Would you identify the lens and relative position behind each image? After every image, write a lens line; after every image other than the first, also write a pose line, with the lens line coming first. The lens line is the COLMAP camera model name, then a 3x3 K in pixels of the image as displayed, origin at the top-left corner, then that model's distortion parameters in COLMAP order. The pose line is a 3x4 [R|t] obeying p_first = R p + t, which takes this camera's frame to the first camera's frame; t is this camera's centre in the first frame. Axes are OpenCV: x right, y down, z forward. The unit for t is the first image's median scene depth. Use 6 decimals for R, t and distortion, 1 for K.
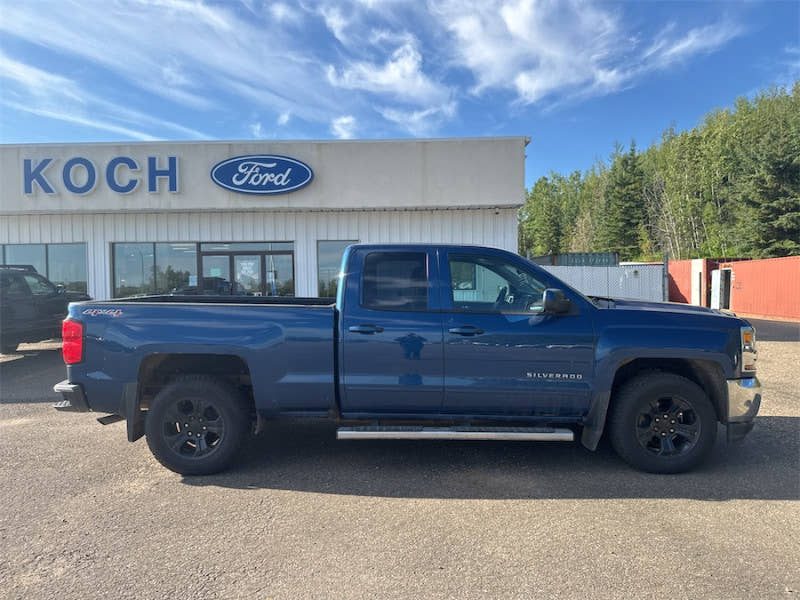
lens RADIAL K [[571.3, 0, 391.7], [0, 571.3, 302.2], [0, 0, 1]] dist [0.057293, -0.098157]
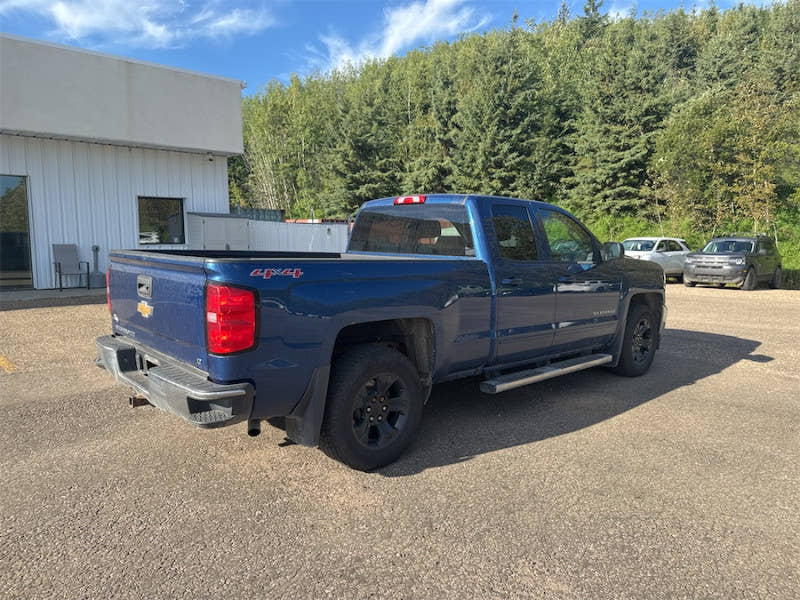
lens RADIAL K [[564.9, 0, 404.4], [0, 564.9, 304.4], [0, 0, 1]] dist [0.077607, -0.115276]
pose [[0.713193, -0.068252, 0.697637, -0.247576], [0.012062, 0.996296, 0.085140, 0.000279], [-0.700864, -0.052307, 0.711374, 0.118003]]
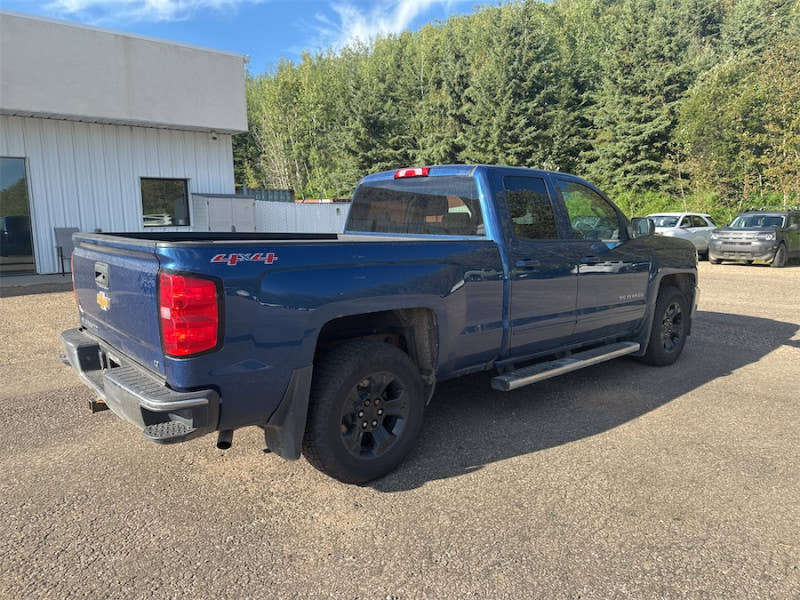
lens RADIAL K [[566.5, 0, 401.3], [0, 566.5, 302.1], [0, 0, 1]] dist [0.055415, -0.077814]
pose [[0.735019, -0.096317, 0.671170, -0.220716], [0.024232, 0.992958, 0.115959, 0.000153], [-0.677613, -0.068968, 0.732178, 0.136003]]
